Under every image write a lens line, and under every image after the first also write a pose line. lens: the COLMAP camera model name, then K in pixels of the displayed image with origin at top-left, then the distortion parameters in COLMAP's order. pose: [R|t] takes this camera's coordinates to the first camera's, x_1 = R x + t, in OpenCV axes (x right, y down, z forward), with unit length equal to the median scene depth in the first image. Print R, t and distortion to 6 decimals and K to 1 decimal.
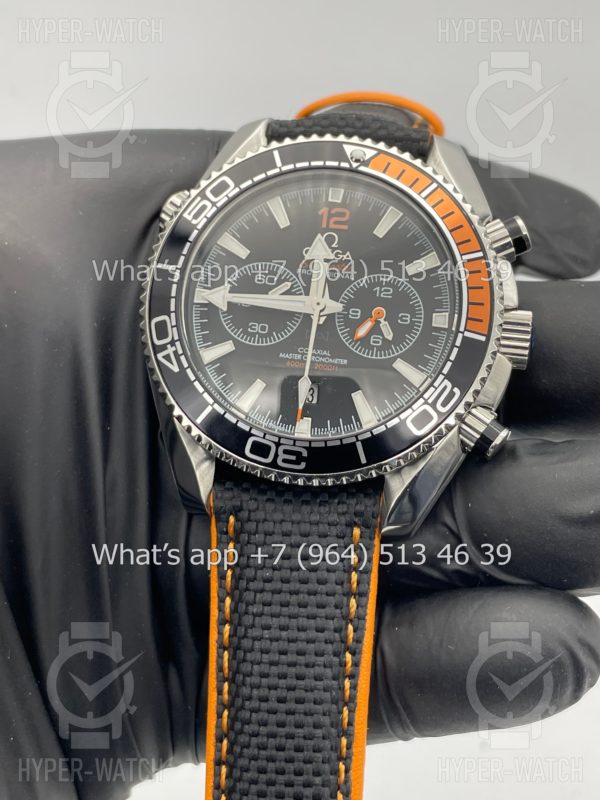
lens RADIAL K [[1176.5, 0, 298.9], [0, 1176.5, 436.4], [0, 0, 1]] dist [0.082342, 0.000000]
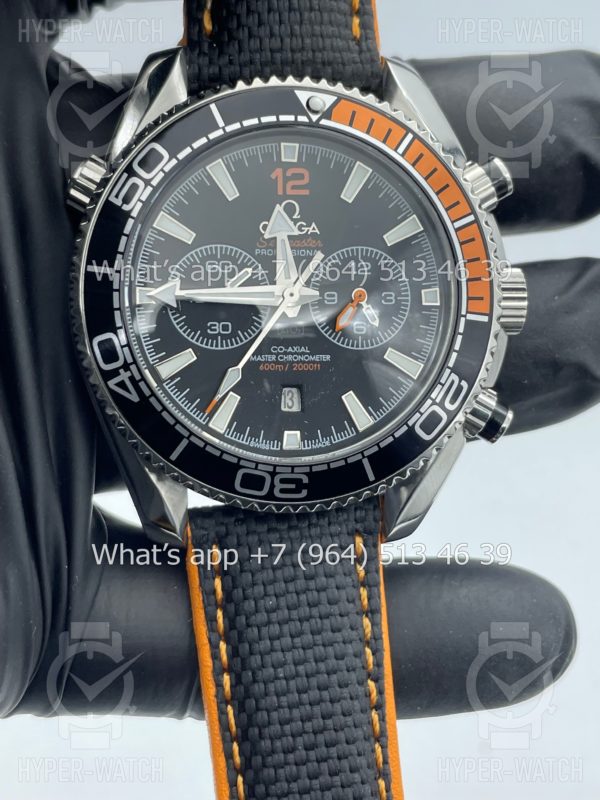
lens RADIAL K [[1176.5, 0, 301.9], [0, 1176.5, 401.7], [0, 0, 1]] dist [0.082342, 0.000000]
pose [[0.960099, -0.147982, 0.237298, -0.185469], [0.093134, 0.969282, 0.227638, -0.227749], [-0.263695, -0.196455, 0.944389, 0.191491]]
